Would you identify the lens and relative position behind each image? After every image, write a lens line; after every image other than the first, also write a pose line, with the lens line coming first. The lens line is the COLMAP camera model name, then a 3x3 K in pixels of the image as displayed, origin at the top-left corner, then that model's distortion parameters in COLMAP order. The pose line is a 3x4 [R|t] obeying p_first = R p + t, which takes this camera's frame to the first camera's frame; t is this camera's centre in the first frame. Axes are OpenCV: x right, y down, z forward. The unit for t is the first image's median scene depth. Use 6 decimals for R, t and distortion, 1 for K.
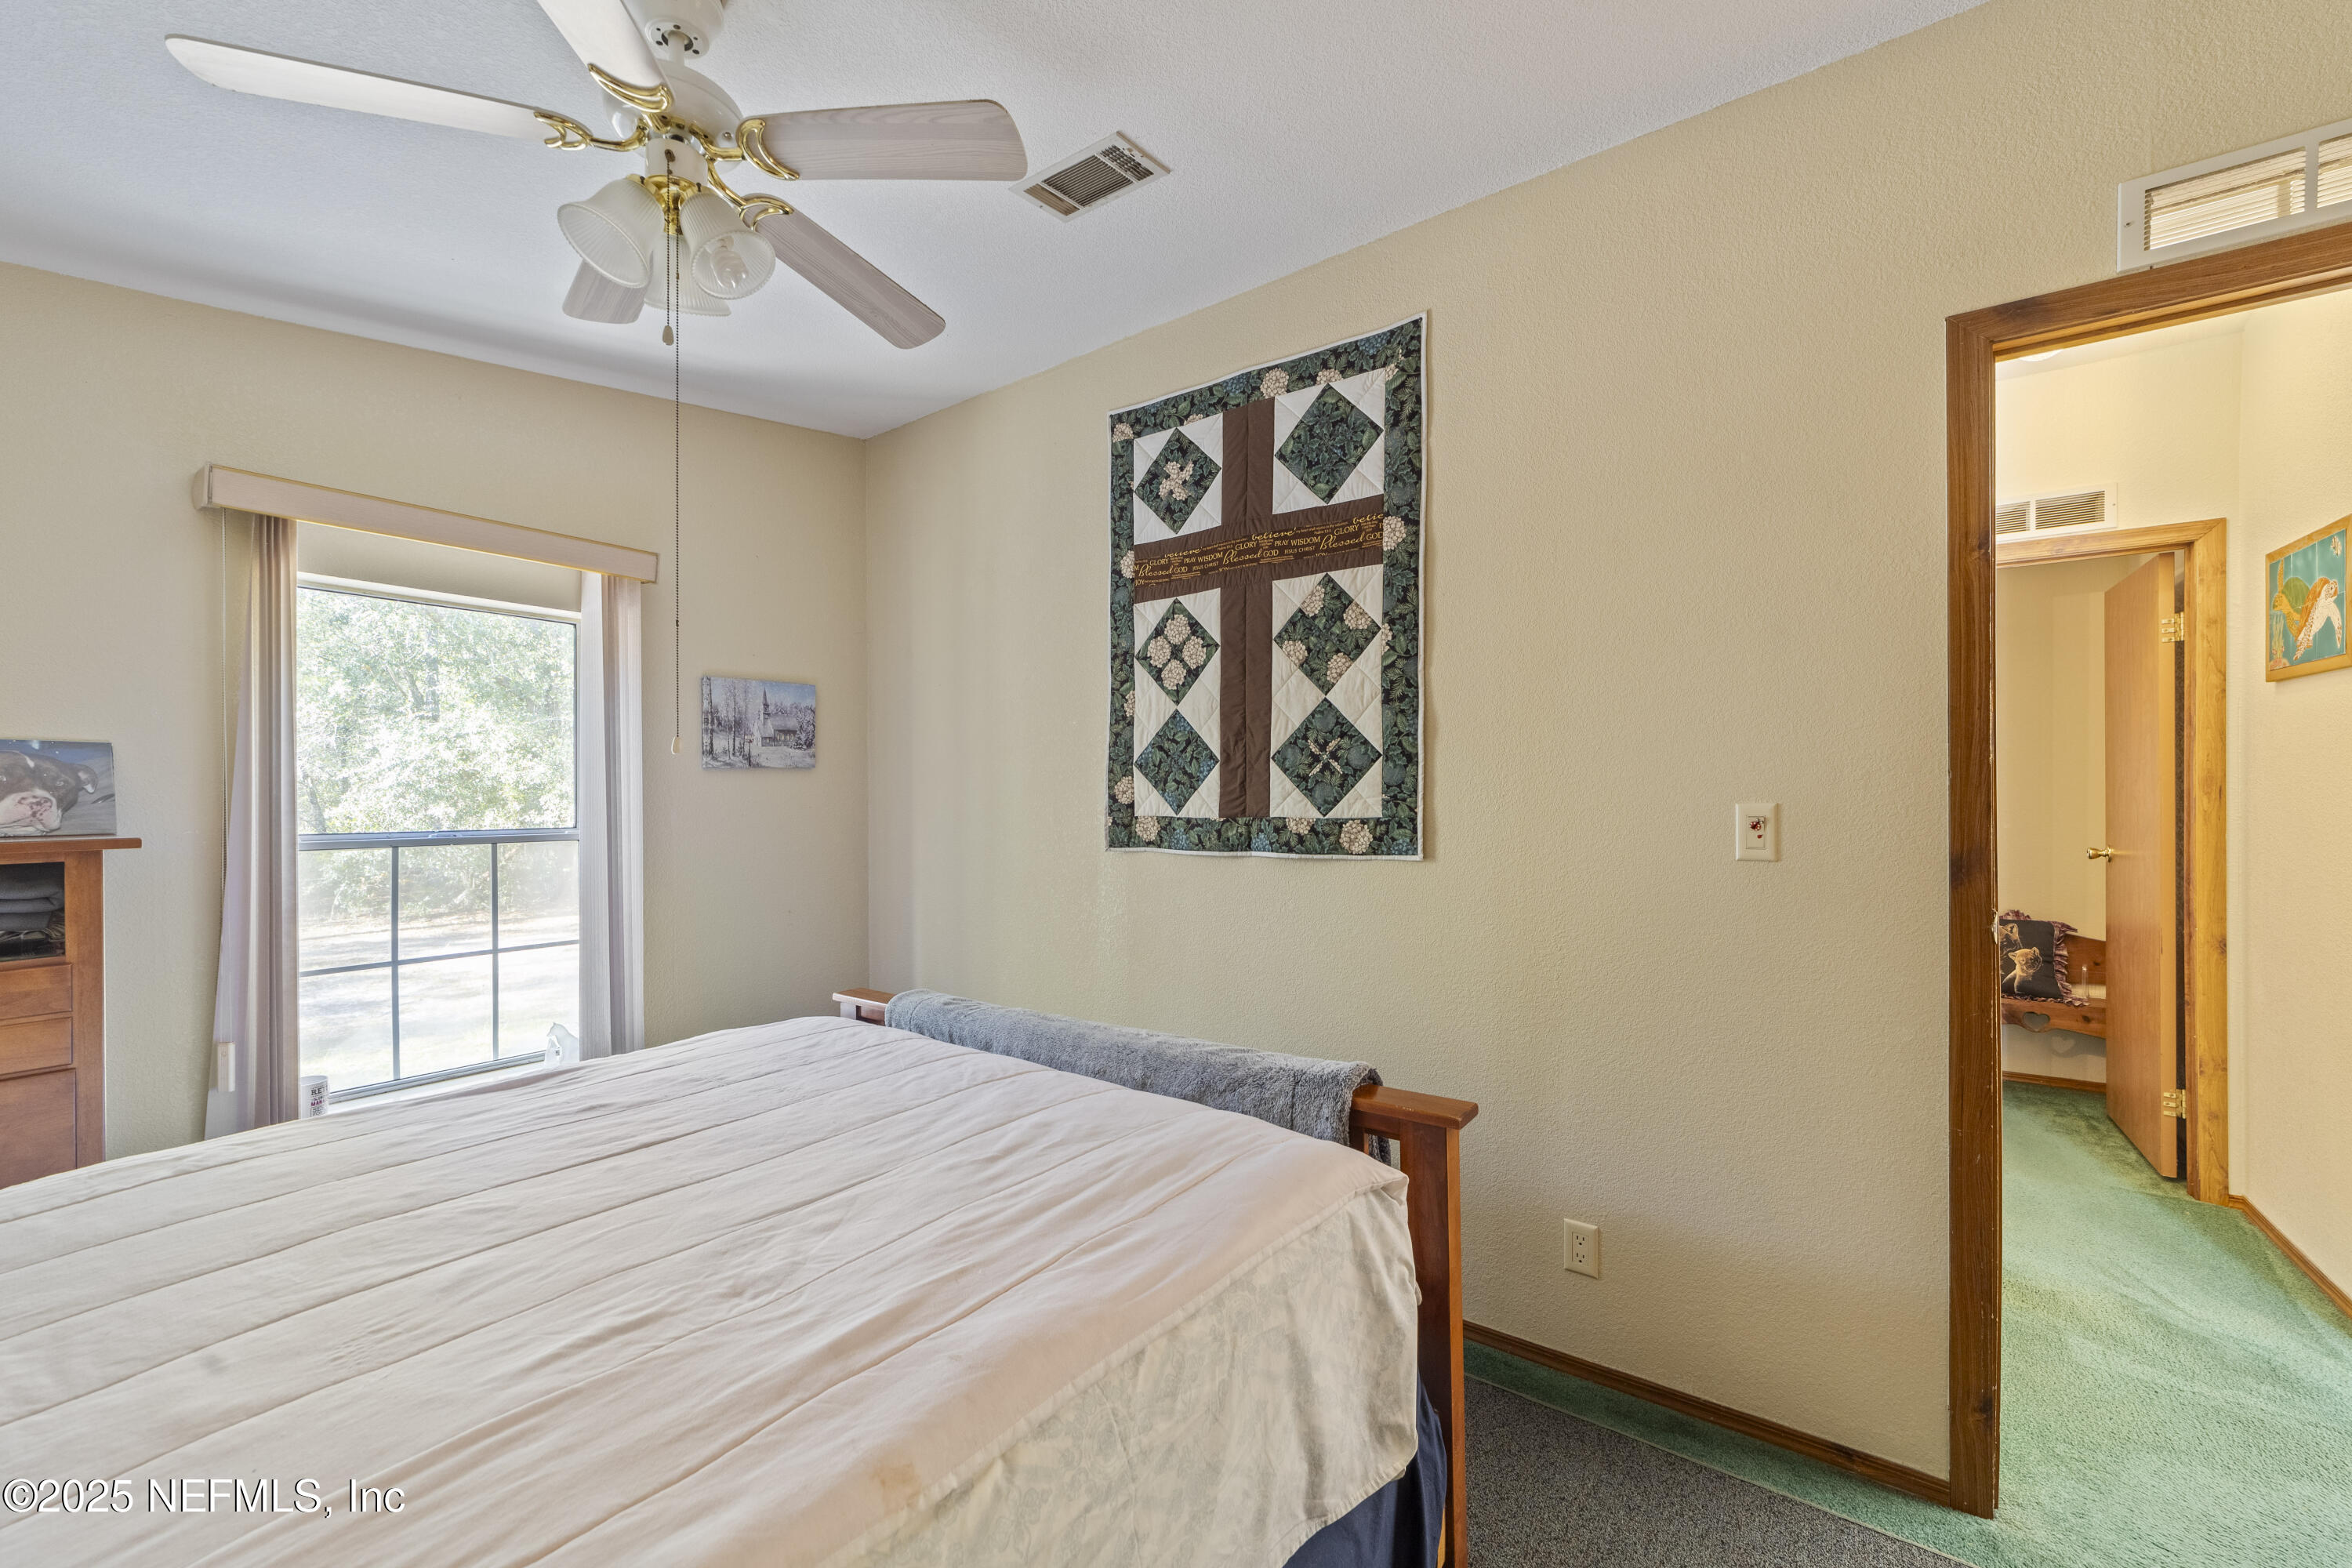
lens RADIAL K [[933.7, 0, 1171.3], [0, 933.7, 800.0], [0, 0, 1]] dist [-0.008062, 0.000172]
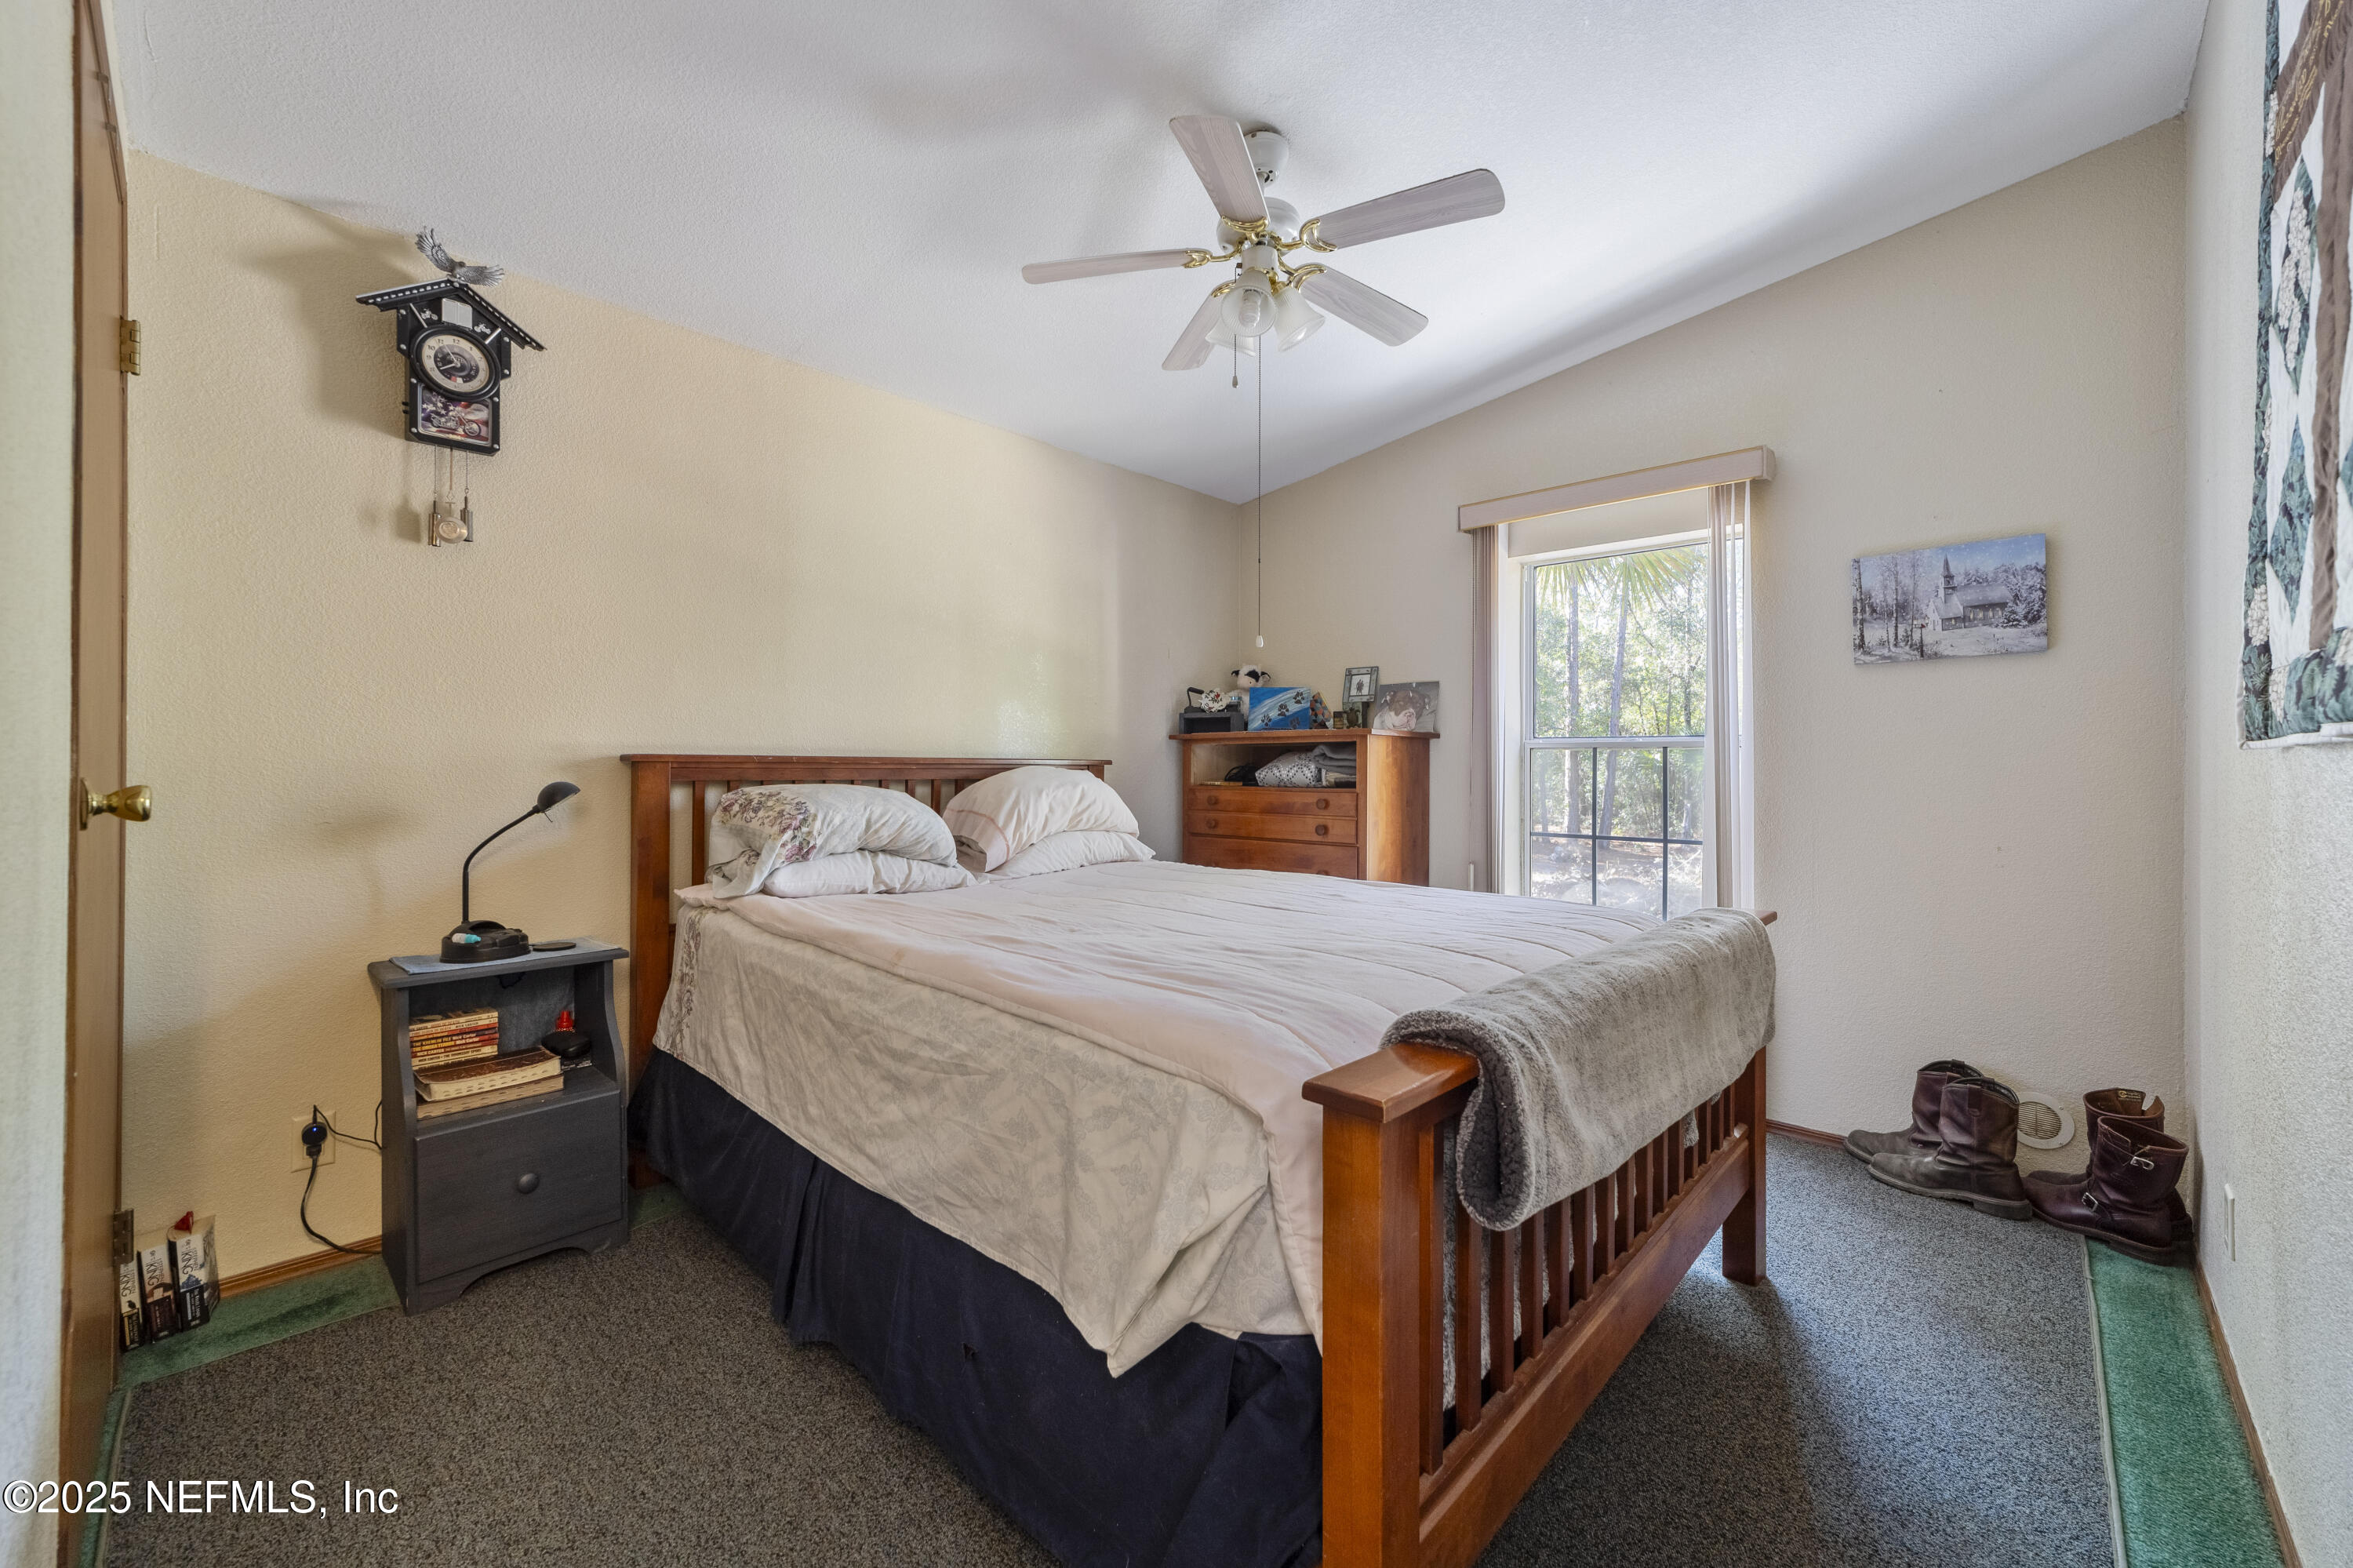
lens RADIAL K [[927.4, 0, 1160.0], [0, 927.4, 774.5], [0, 0, 1]] dist [-0.014392, 0.007416]
pose [[-0.131116, 0.016841, -0.991224, 0.459819], [-0.009166, 0.999792, 0.018199, 0.061082], [0.991325, 0.011472, -0.130935, 0.486794]]
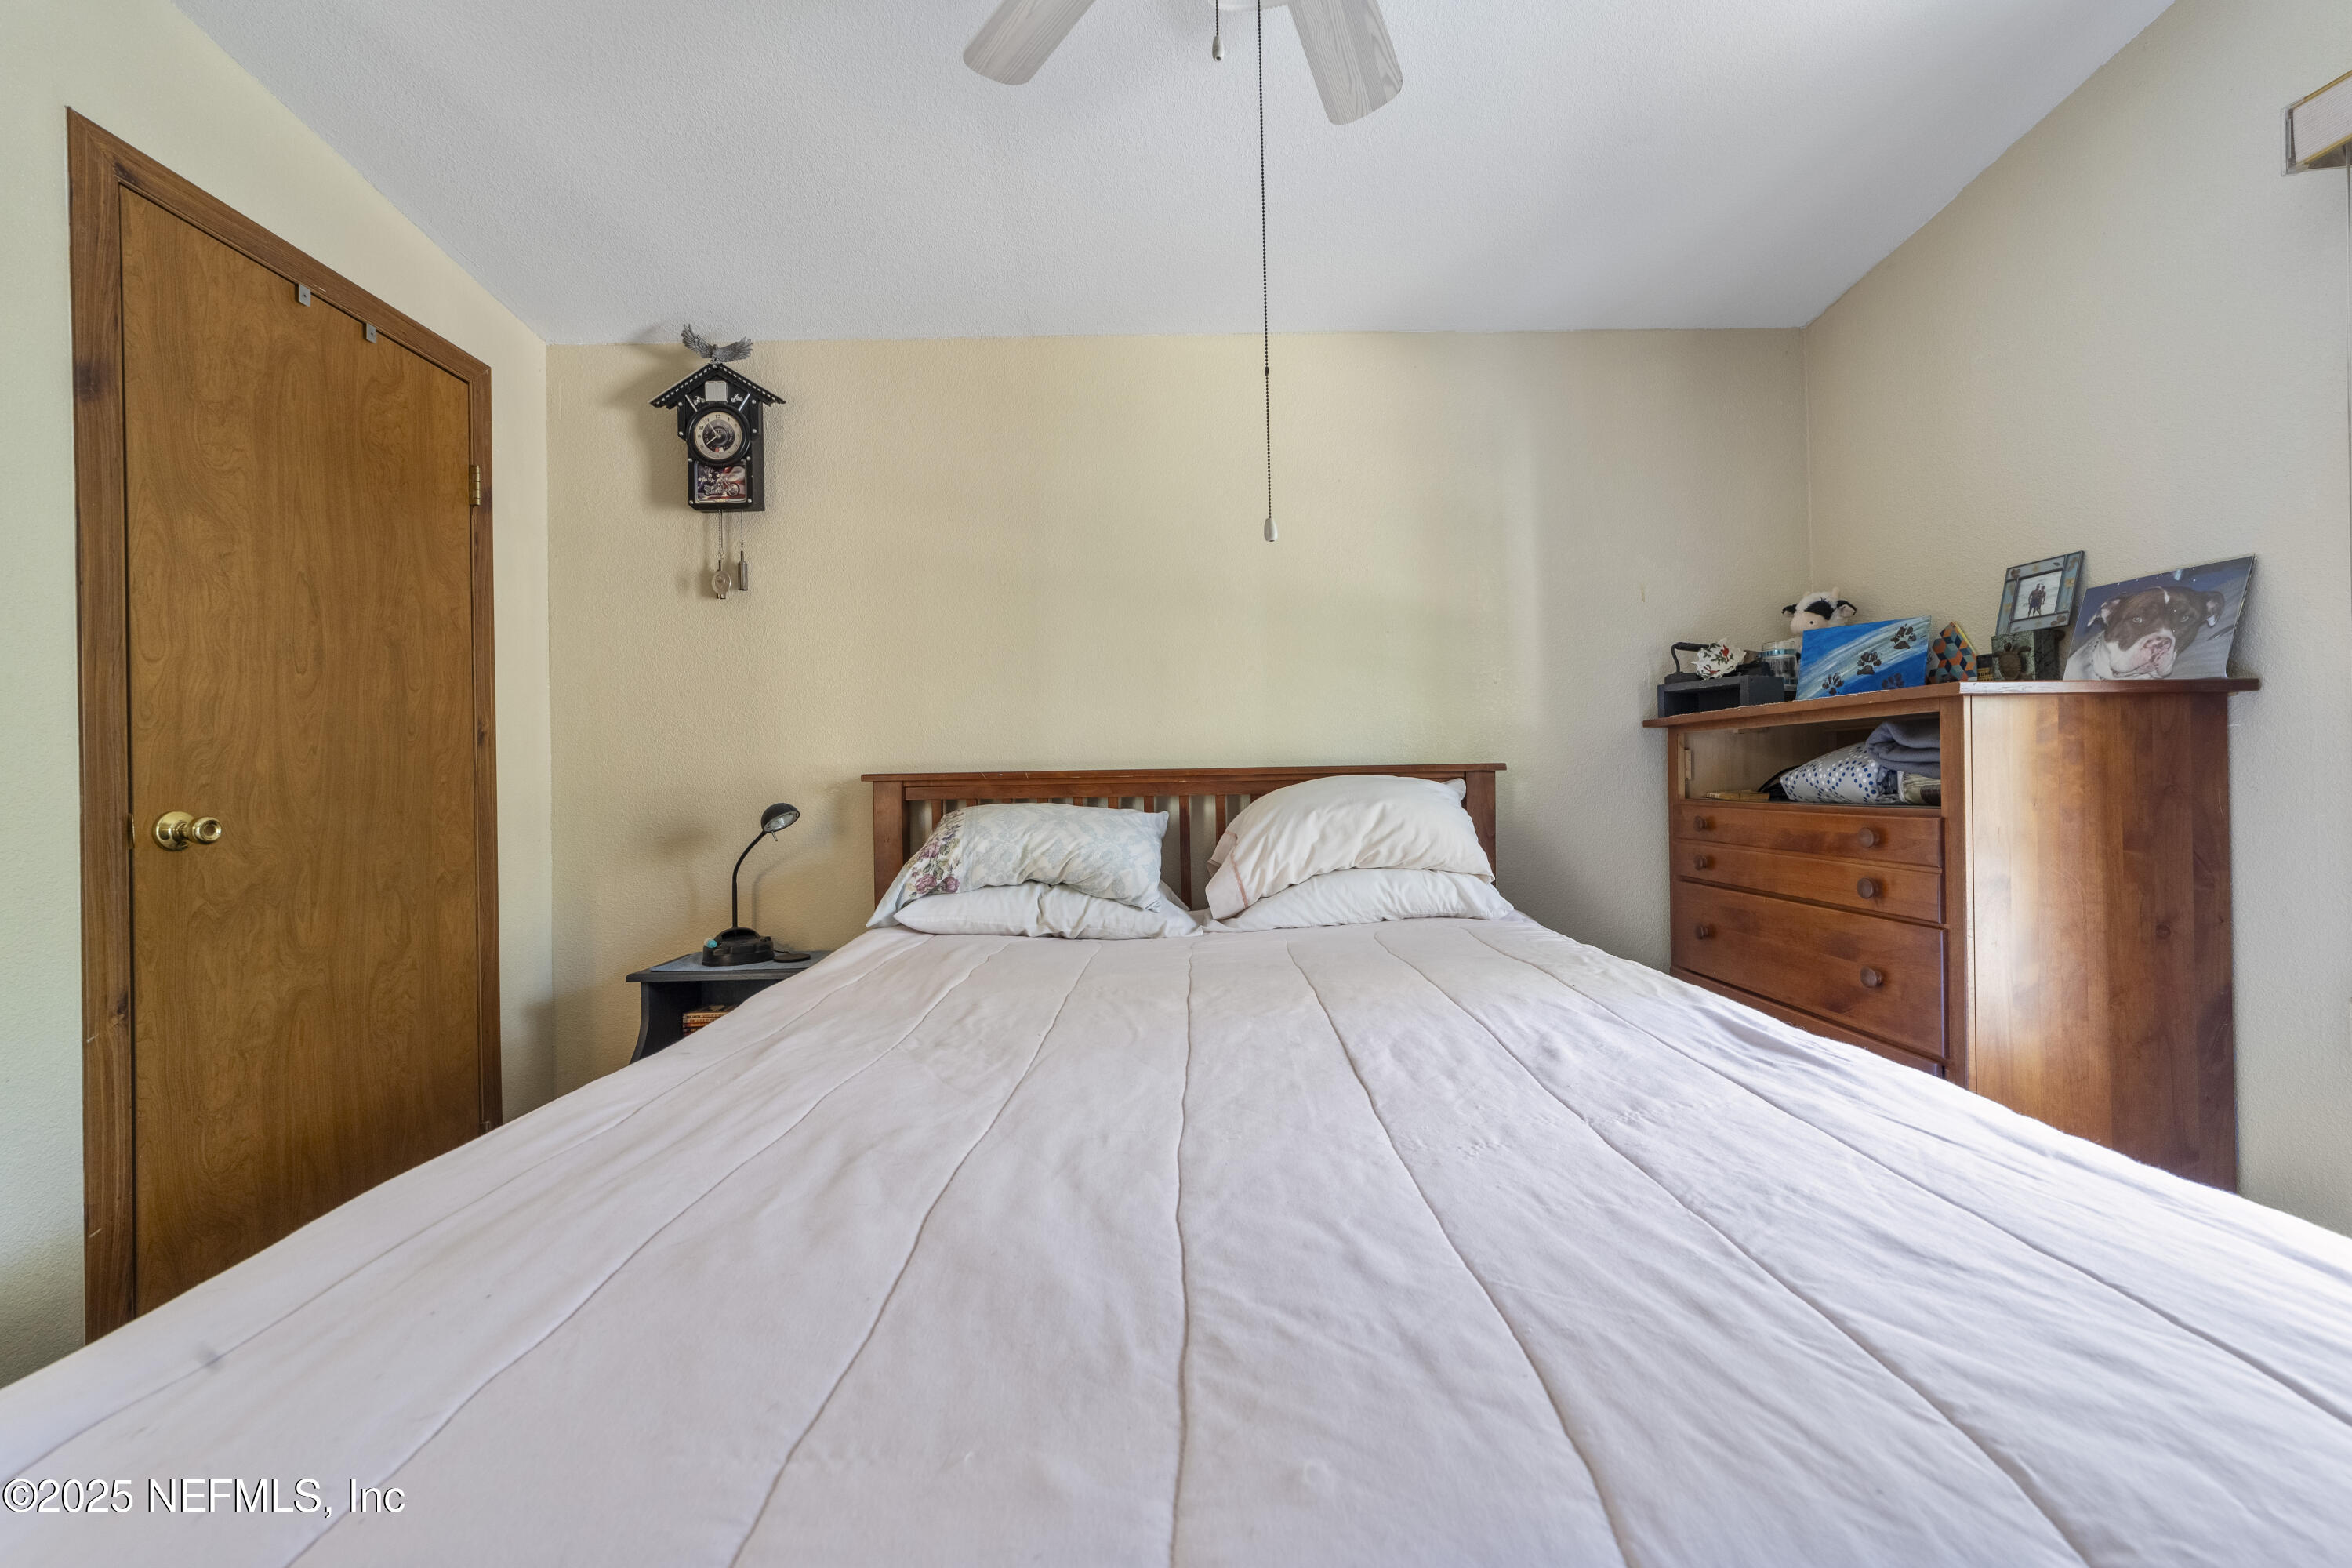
lens RADIAL K [[908.8, 0, 1170.5], [0, 908.8, 779.5], [0, 0, 1]] dist [-0.007763, 0.000122]
pose [[-0.794205, 0.024952, -0.607137, -0.003091], [0.022361, 0.999680, 0.011834, 0.062955], [0.607238, -0.004178, -0.794509, 0.722569]]
